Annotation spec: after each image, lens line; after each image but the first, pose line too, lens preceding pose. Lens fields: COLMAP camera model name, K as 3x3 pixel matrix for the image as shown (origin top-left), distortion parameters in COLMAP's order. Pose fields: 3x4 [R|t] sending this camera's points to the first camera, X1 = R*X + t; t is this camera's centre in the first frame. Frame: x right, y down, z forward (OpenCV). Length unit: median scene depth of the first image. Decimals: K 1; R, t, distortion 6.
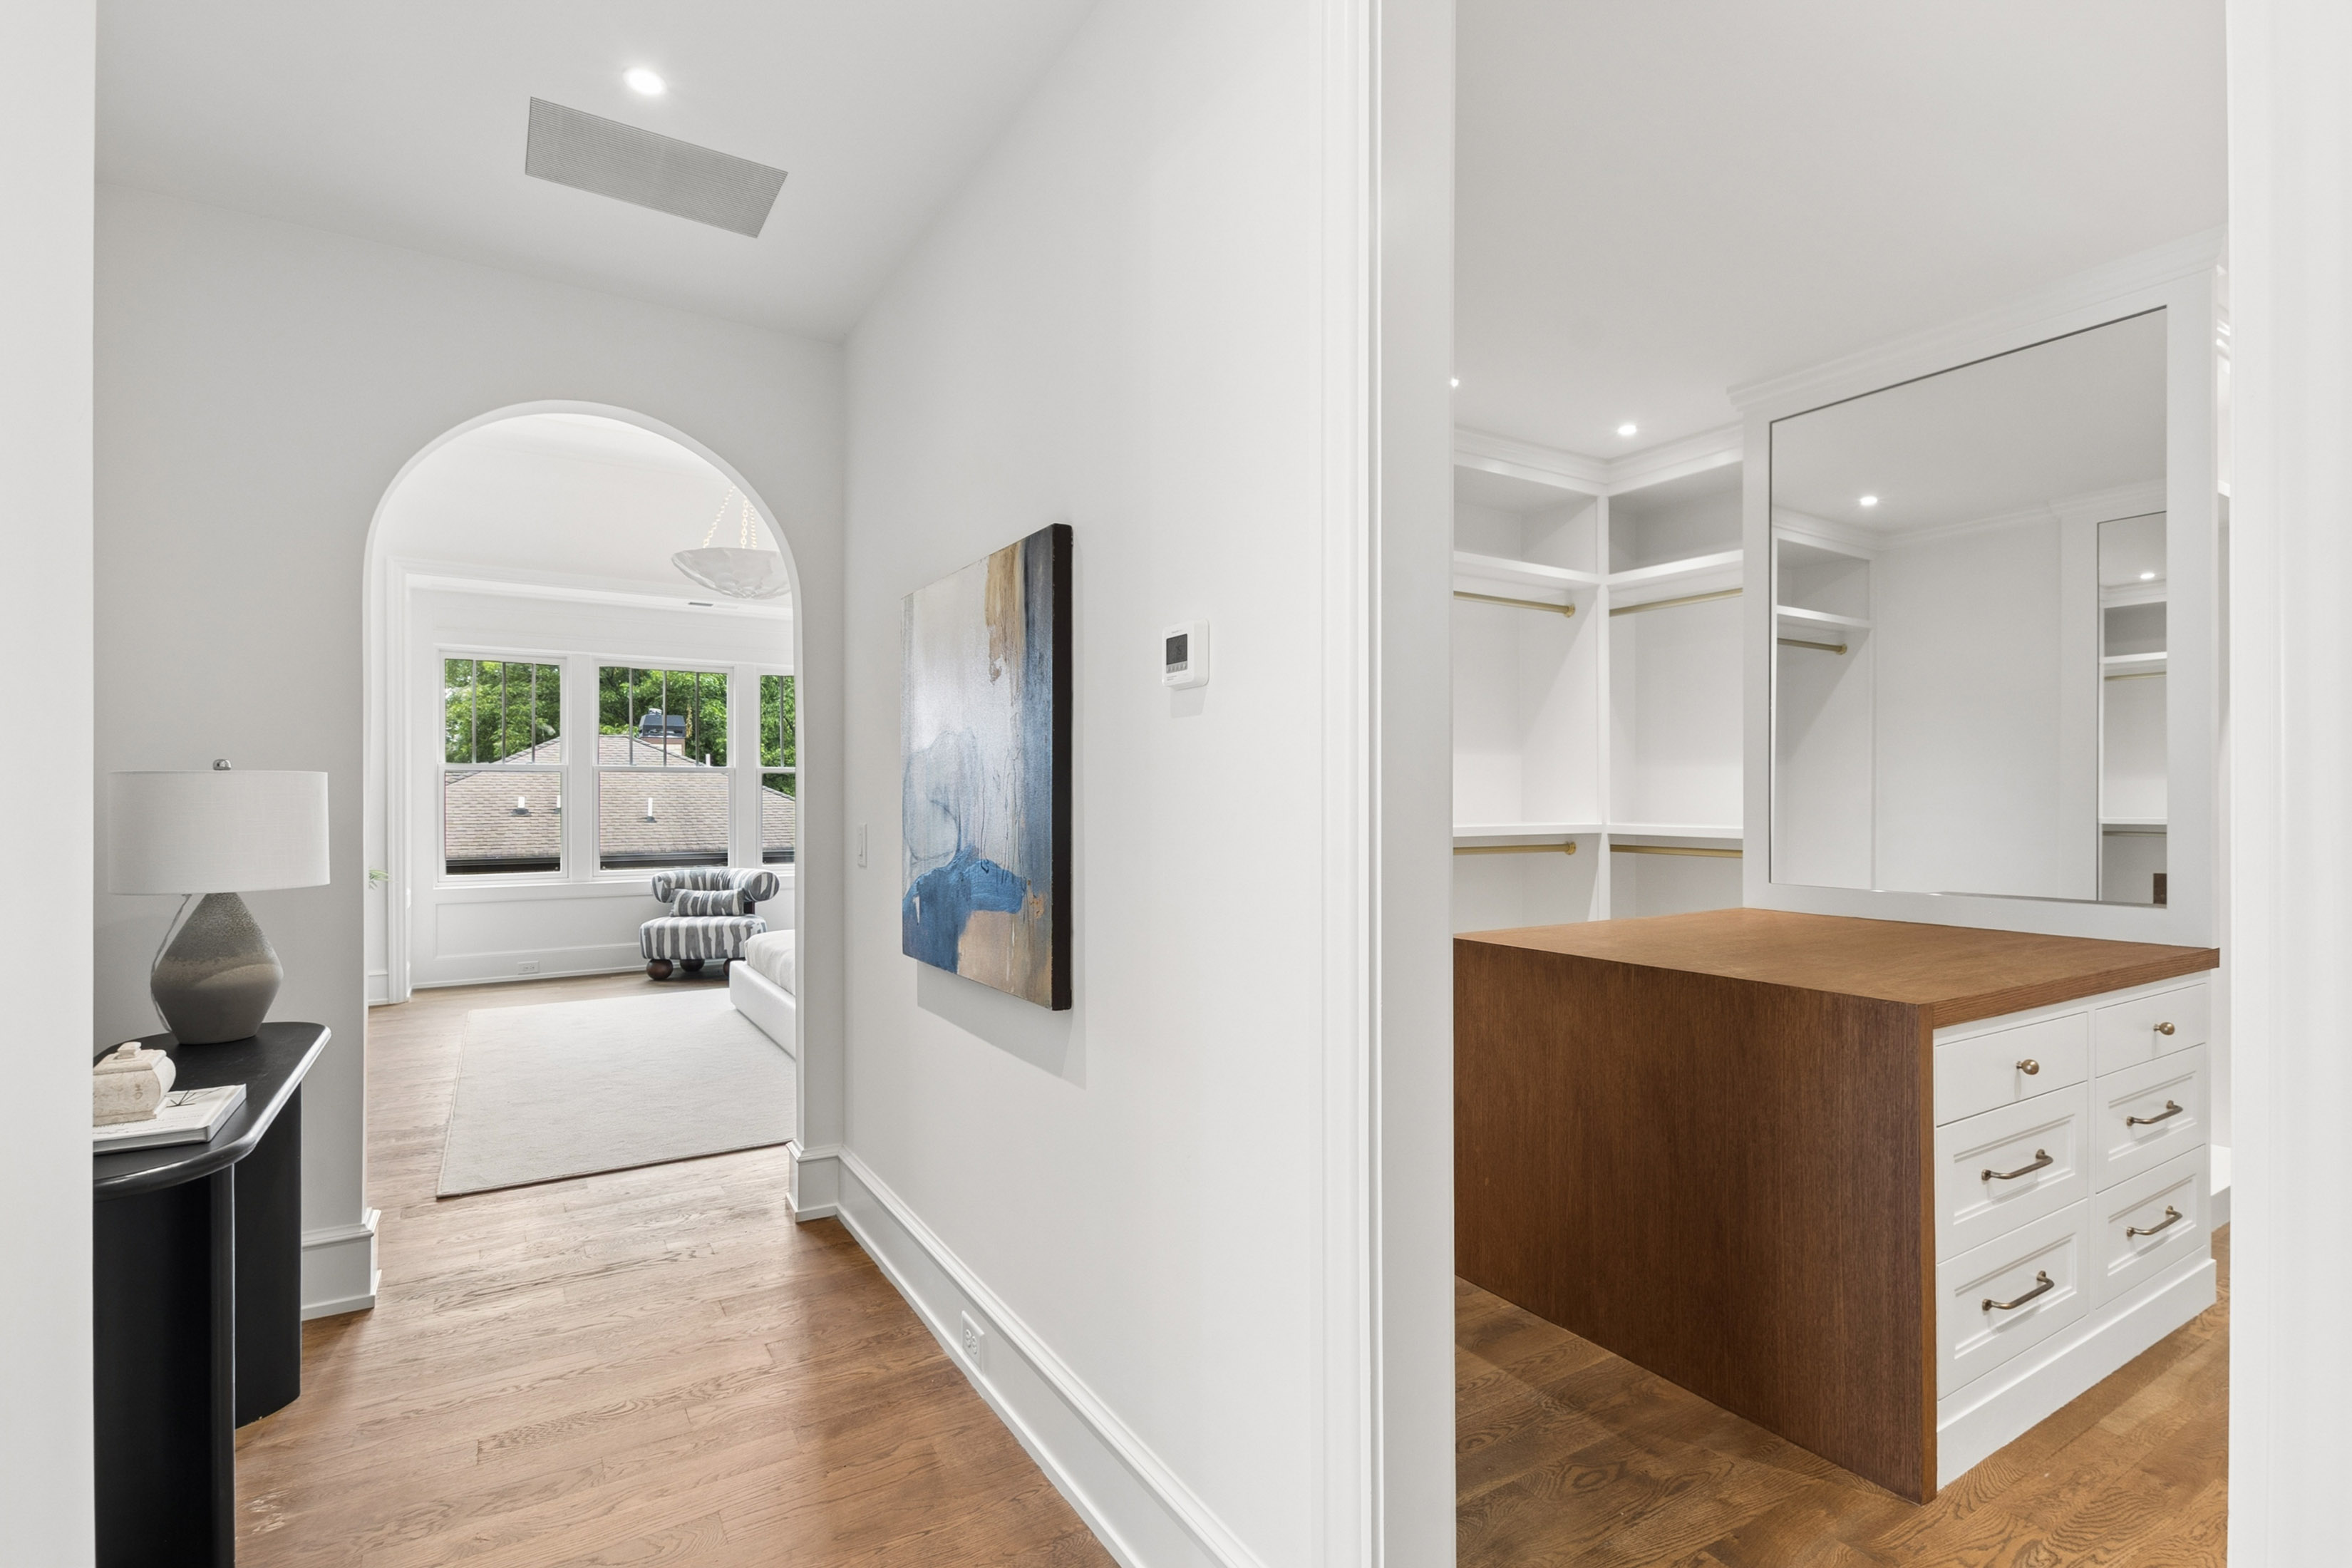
lens RADIAL K [[1106.4, 0, 1197.4], [0, 1106.4, 795.5], [0, 0, 1]] dist [0.022168, -0.012036]
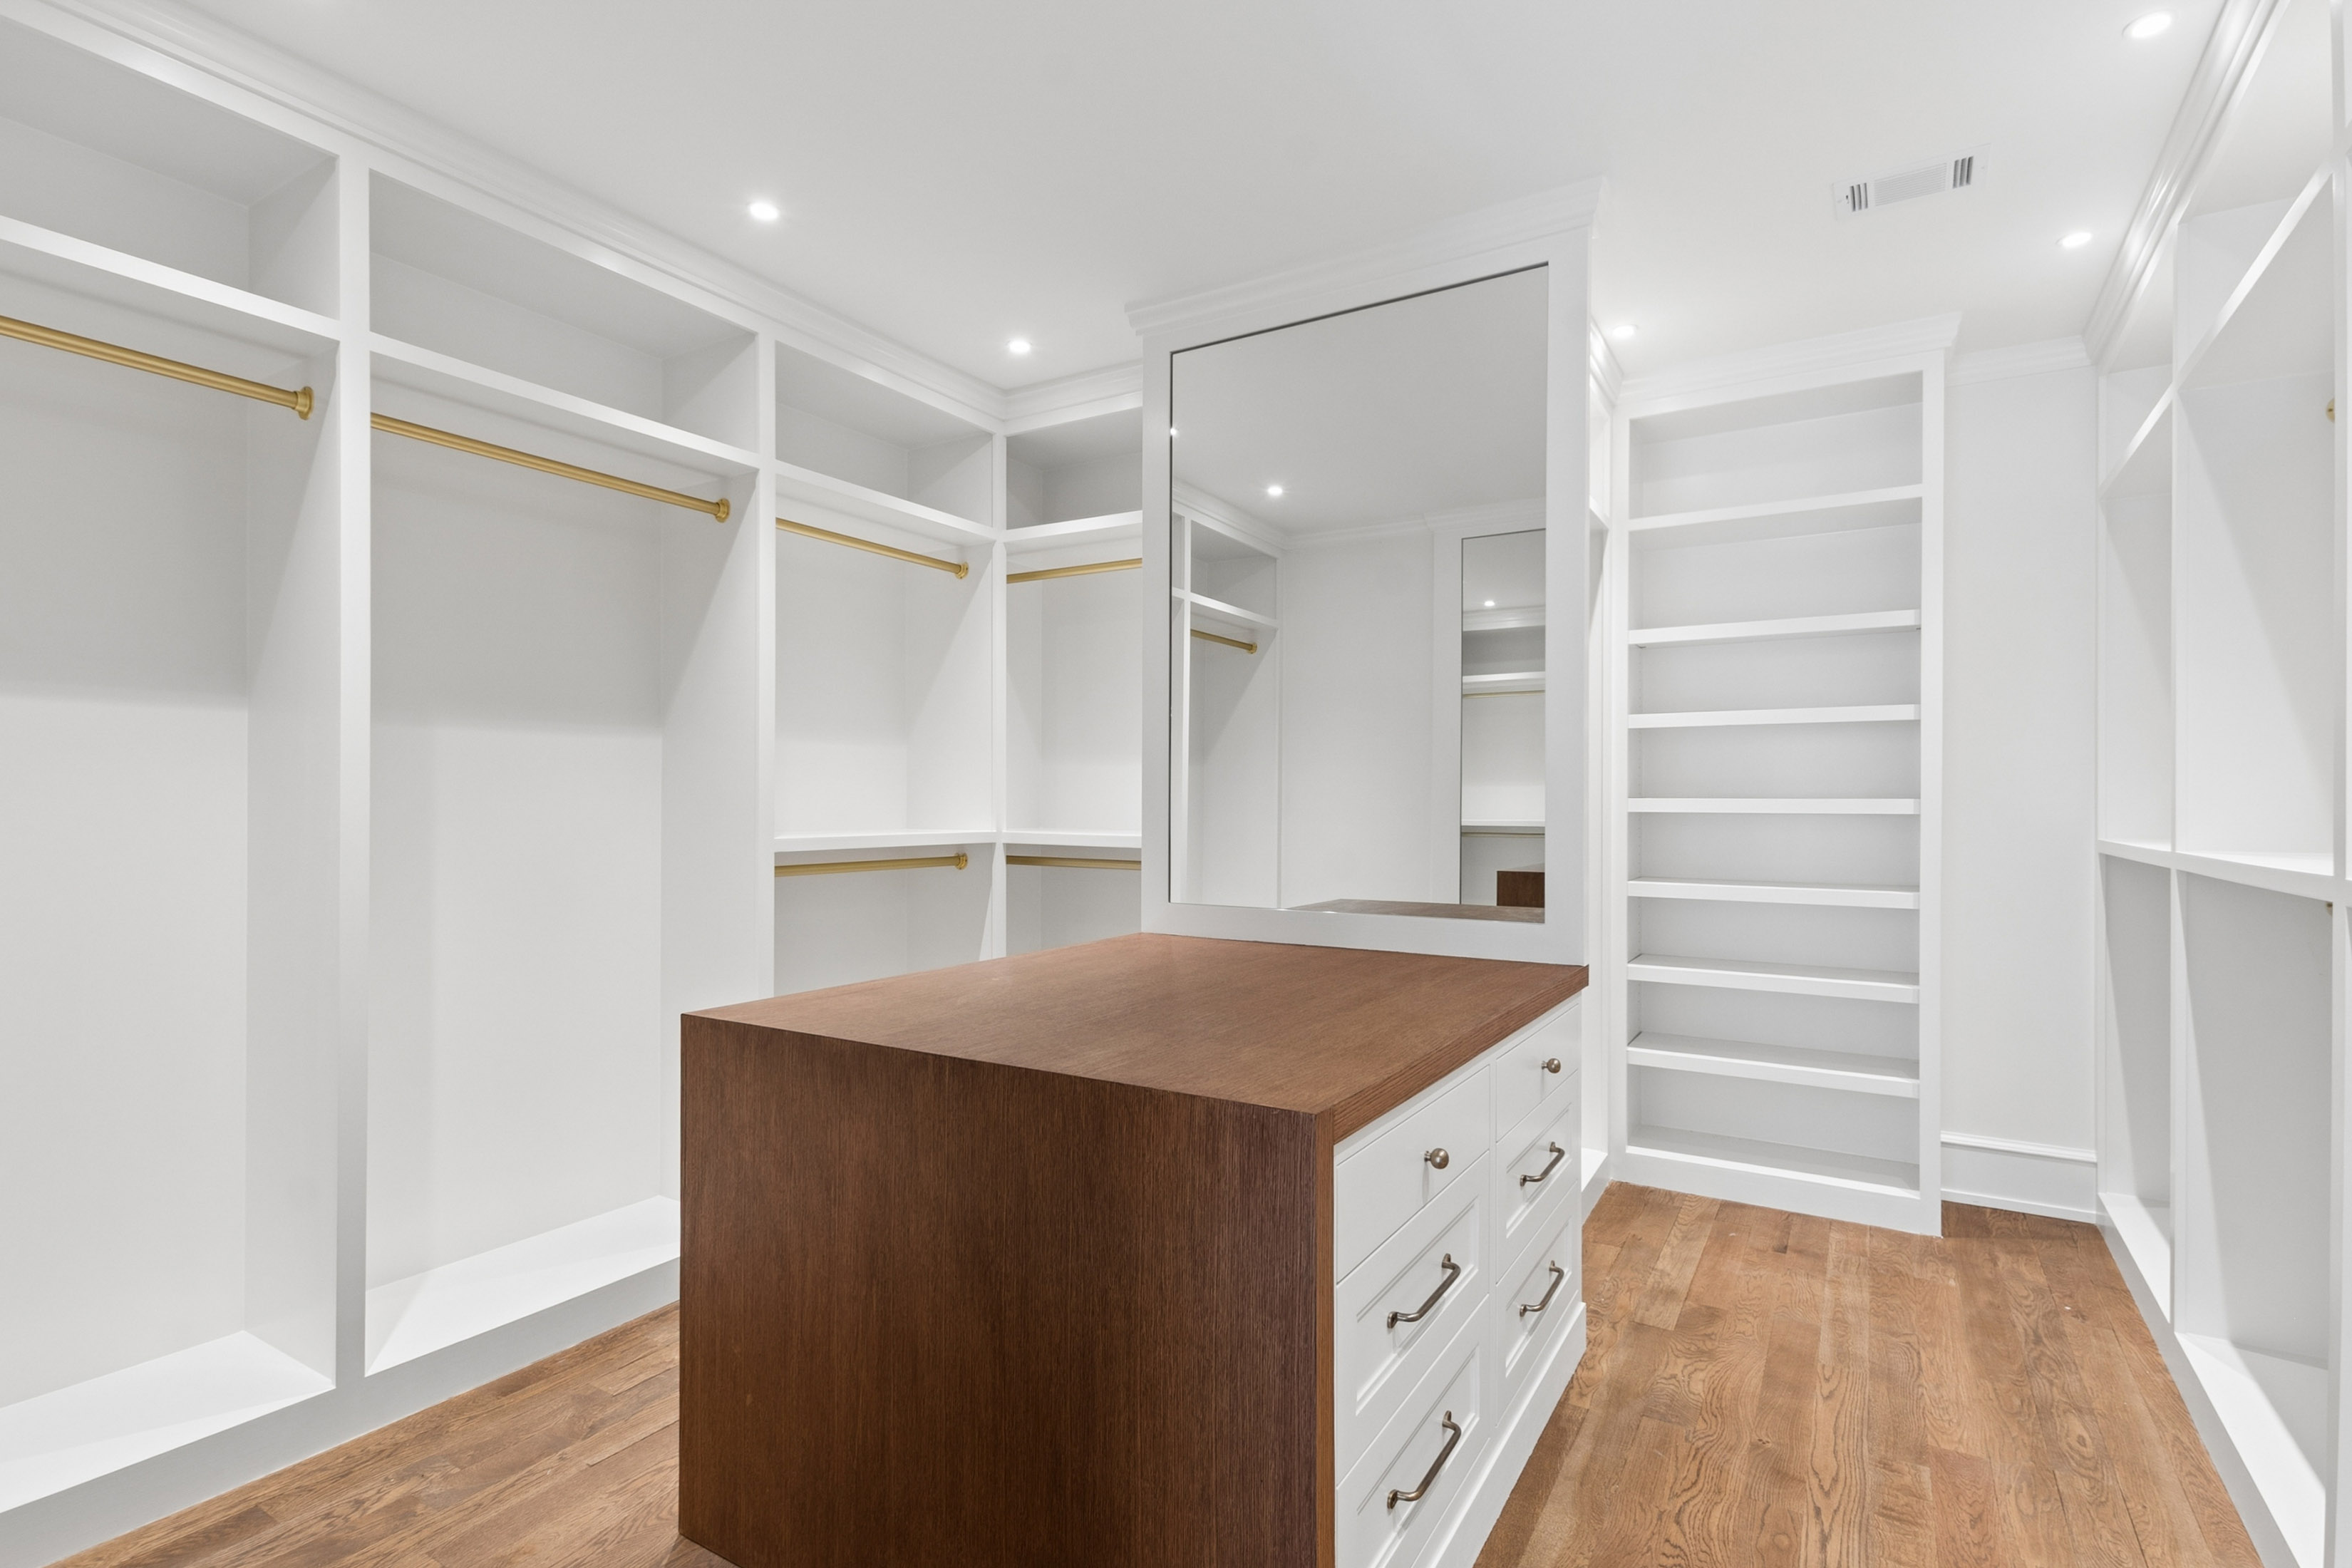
lens RADIAL K [[1120.5, 0, 1196.3], [0, 1120.5, 770.4], [0, 0, 1]] dist [0.013223, -0.000144]
pose [[0.893296, 0.016555, 0.449164, 0.205027], [-0.006382, 0.999688, -0.024154, -0.000319], [-0.449424, 0.018710, 0.893123, 0.315933]]
